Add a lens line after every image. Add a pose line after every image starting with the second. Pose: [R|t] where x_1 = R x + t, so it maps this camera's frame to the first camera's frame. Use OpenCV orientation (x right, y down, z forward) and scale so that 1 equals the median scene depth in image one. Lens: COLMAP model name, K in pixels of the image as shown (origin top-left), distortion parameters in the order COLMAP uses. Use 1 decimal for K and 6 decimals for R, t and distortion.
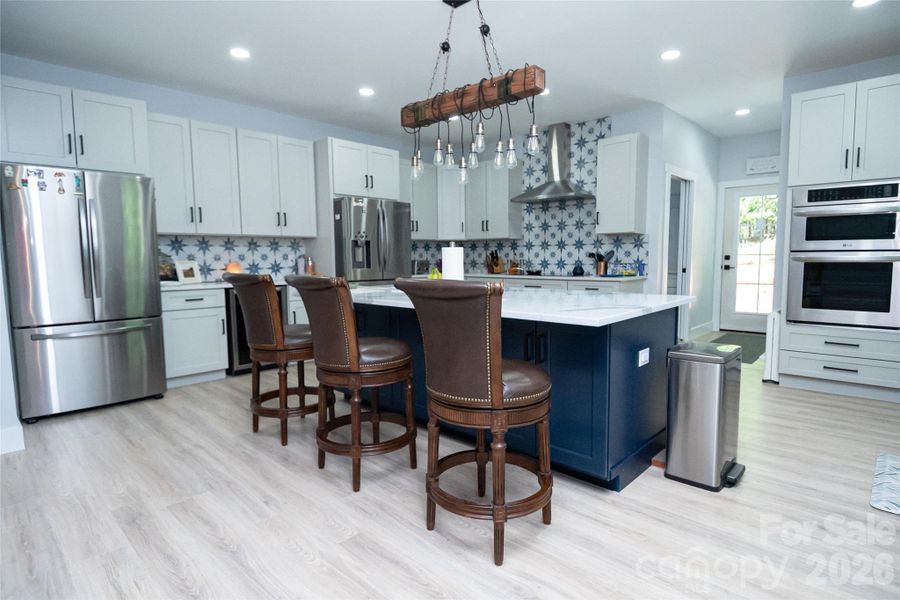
lens RADIAL K [[472.2, 0, 453.3], [0, 472.2, 298.0], [0, 0, 1]] dist [0.016264, -0.023716]
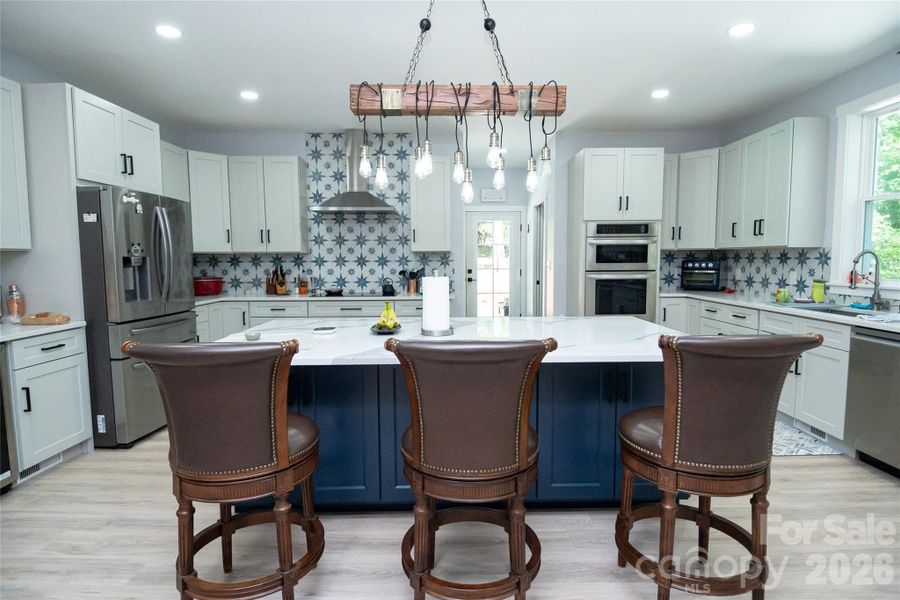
lens RADIAL K [[472.2, 0, 455.8], [0, 472.2, 296.9], [0, 0, 1]] dist [0.016264, -0.023716]
pose [[0.724255, -0.050925, 0.687649, -0.306257], [0.059453, 0.998167, 0.011304, -0.046776], [-0.686964, 0.032696, 0.725955, 0.228690]]
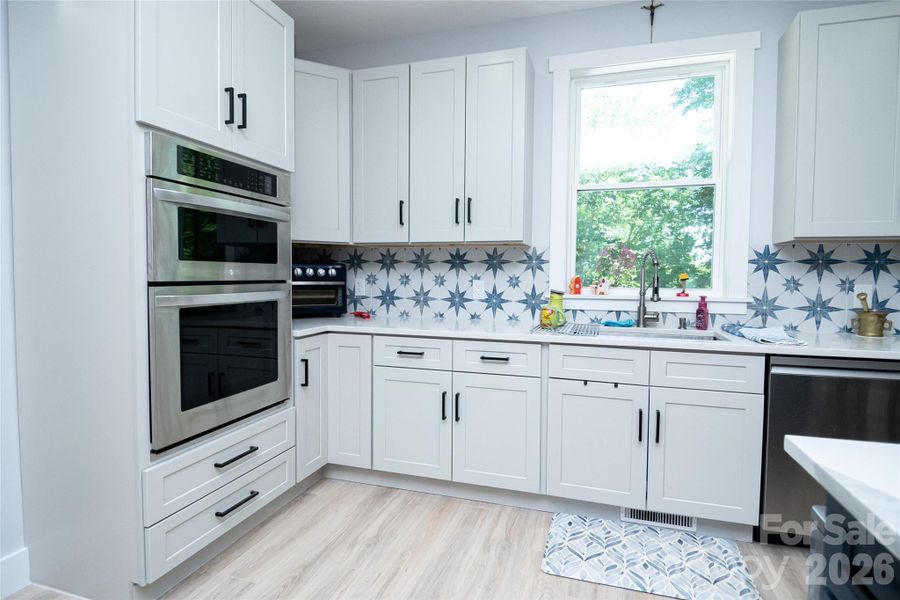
lens RADIAL K [[472.2, 0, 459.3], [0, 472.2, 297.0], [0, 0, 1]] dist [0.016264, -0.023716]
pose [[-0.438226, -0.035739, 0.898154, 0.166397], [0.074421, 0.994336, 0.075878, -0.071475], [-0.895779, 0.100094, -0.433084, 0.678378]]
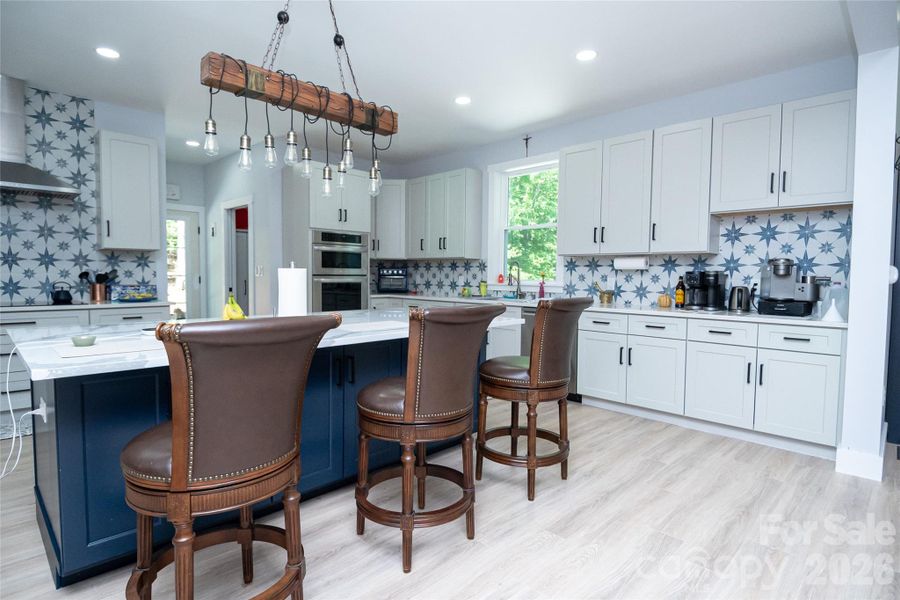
lens RADIAL K [[472.2, 0, 452.9], [0, 472.2, 295.5], [0, 0, 1]] dist [0.016264, -0.023716]
pose [[0.021433, -0.034035, 0.999191, -0.461126], [0.076904, 0.996515, 0.032294, -0.038474], [-0.996808, 0.076150, 0.023976, 0.411894]]
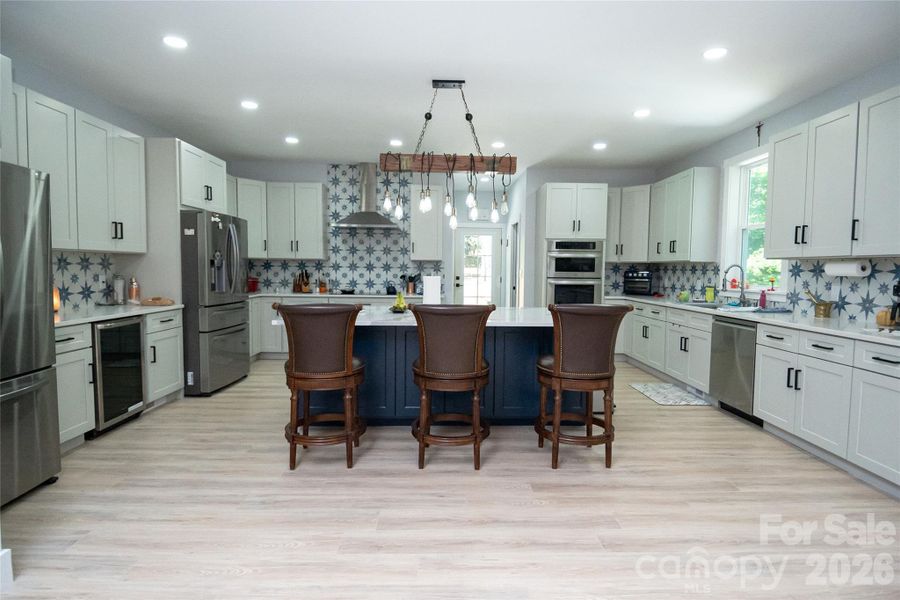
lens RADIAL K [[472.2, 0, 456.7], [0, 472.2, 298.1], [0, 0, 1]] dist [0.016264, -0.023716]
pose [[0.709231, -0.026007, 0.704496, -0.478944], [0.043621, 0.999023, -0.007034, -0.022352], [-0.703625, 0.035720, 0.709673, 0.045562]]
